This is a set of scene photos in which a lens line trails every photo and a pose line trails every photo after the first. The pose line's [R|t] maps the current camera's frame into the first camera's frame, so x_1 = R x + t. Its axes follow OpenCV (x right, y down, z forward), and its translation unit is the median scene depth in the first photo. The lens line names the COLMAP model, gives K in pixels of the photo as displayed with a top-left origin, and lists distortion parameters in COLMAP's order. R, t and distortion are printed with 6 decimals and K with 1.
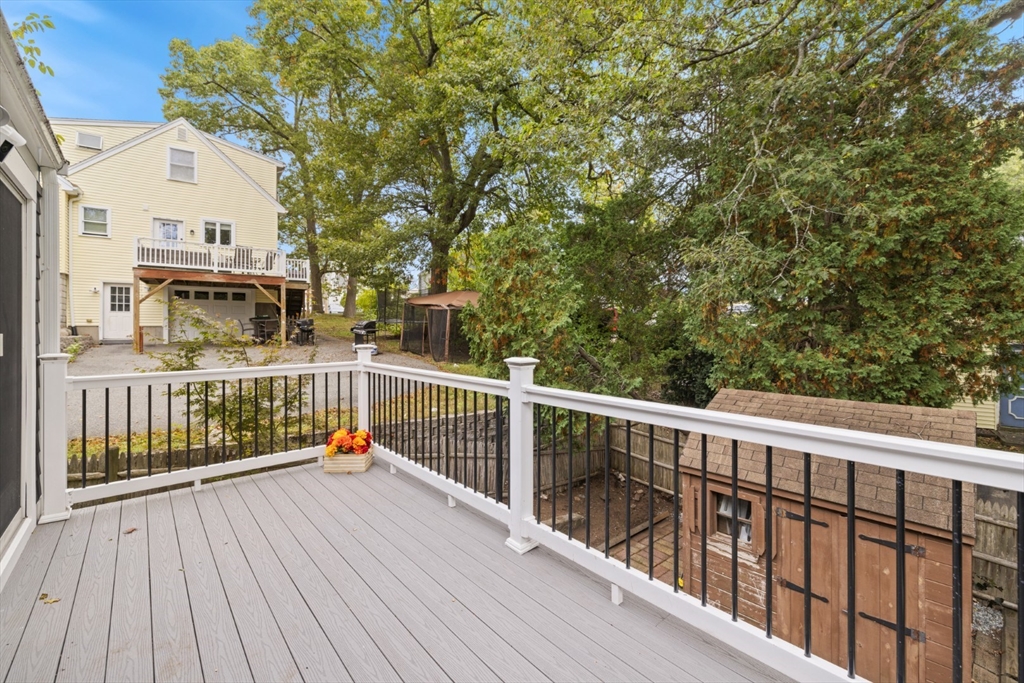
lens RADIAL K [[437.5, 0, 510.9], [0, 437.5, 335.9], [0, 0, 1]] dist [0.000588, -0.000135]
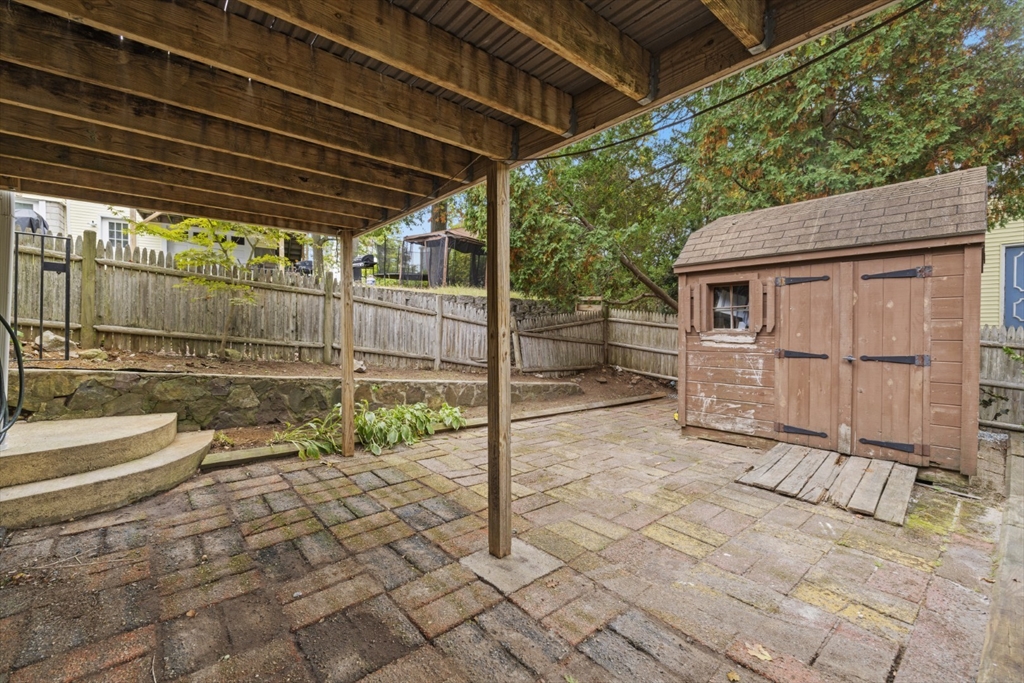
lens RADIAL K [[433.8, 0, 512.0], [0, 433.8, 341.5], [0, 0, 1]] dist [-0.000107, 0.000121]
pose [[0.999989, 0.001860, -0.004317, 0.026571], [-0.001804, 0.999915, 0.012887, 0.418401], [0.004340, -0.012879, 0.999908, 0.034903]]
